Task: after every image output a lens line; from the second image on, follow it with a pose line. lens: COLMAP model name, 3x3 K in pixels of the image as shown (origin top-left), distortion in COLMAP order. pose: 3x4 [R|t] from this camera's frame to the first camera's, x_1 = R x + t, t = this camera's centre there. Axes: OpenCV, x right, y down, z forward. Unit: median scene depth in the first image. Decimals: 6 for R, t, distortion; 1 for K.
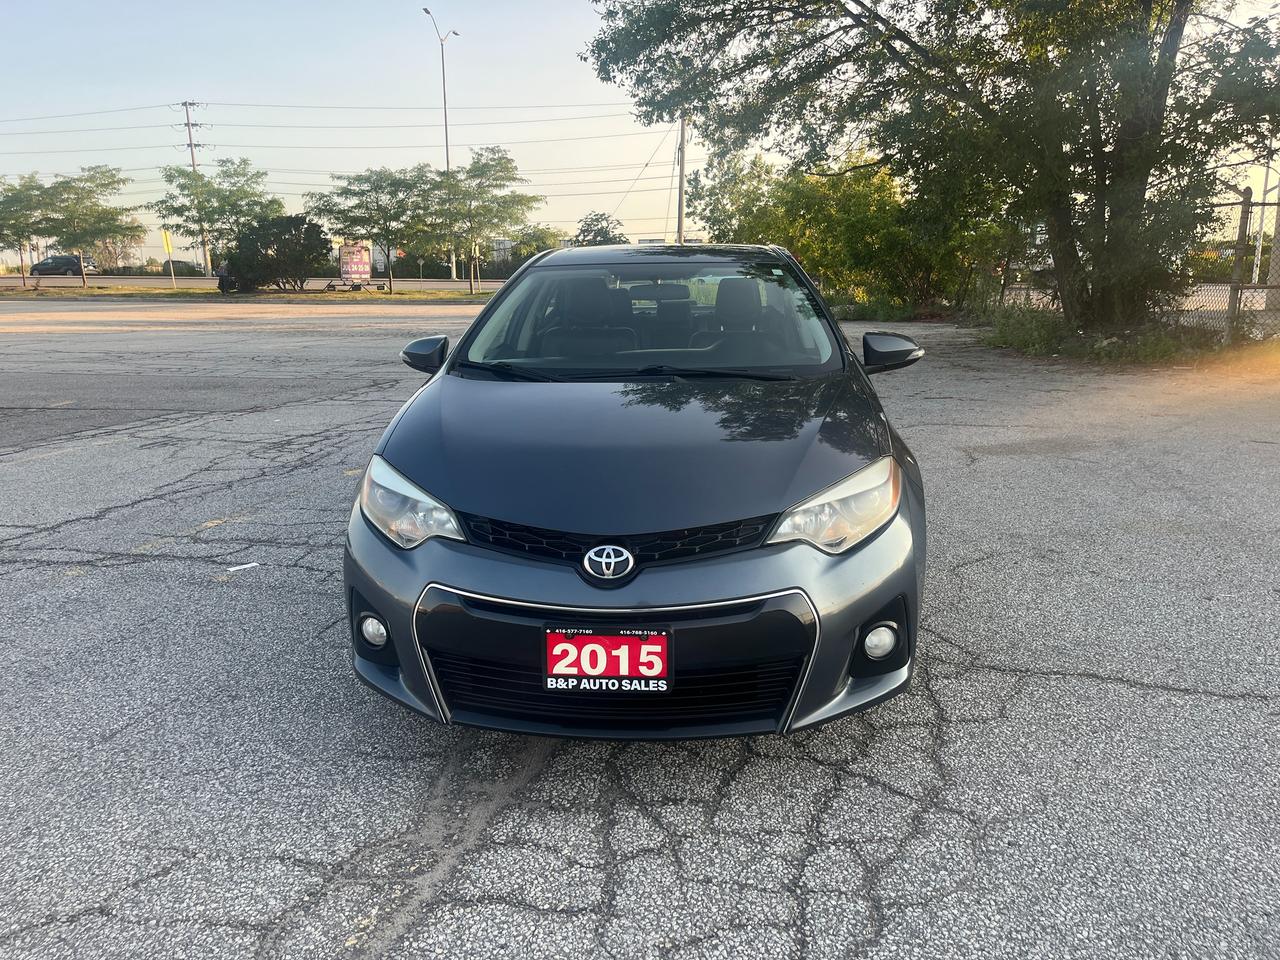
lens RADIAL K [[974.4, 0, 645.9], [0, 974.4, 479.5], [0, 0, 1]] dist [0.035991, -0.059795]
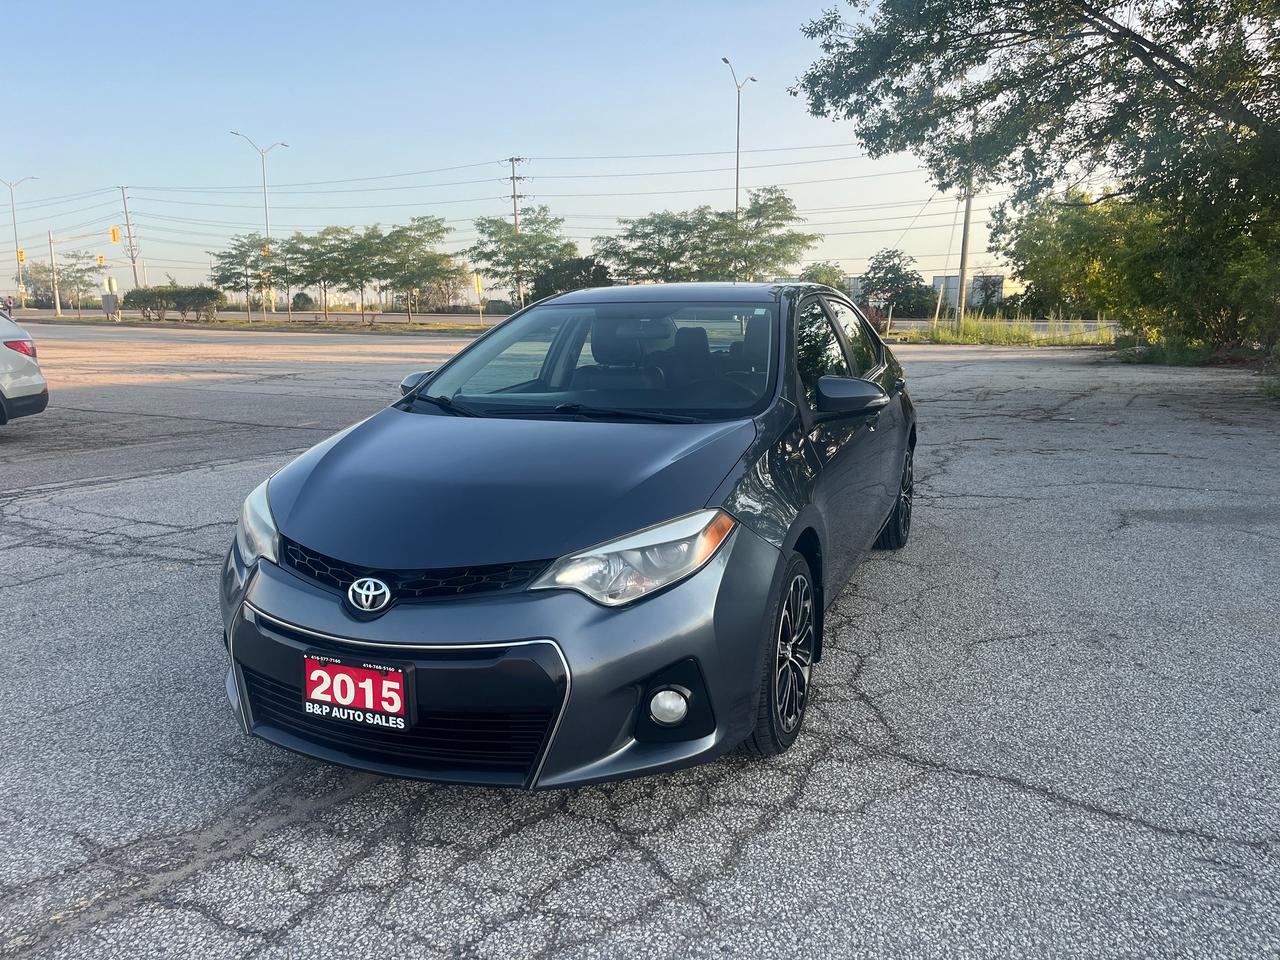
lens RADIAL K [[974.4, 0, 638.9], [0, 974.4, 486.4], [0, 0, 1]] dist [0.035991, -0.059795]
pose [[0.954468, 0.054124, -0.293364, 0.169531], [-0.063120, 0.997779, -0.021279, -0.007646], [0.291561, 0.038827, 0.955764, 0.034941]]
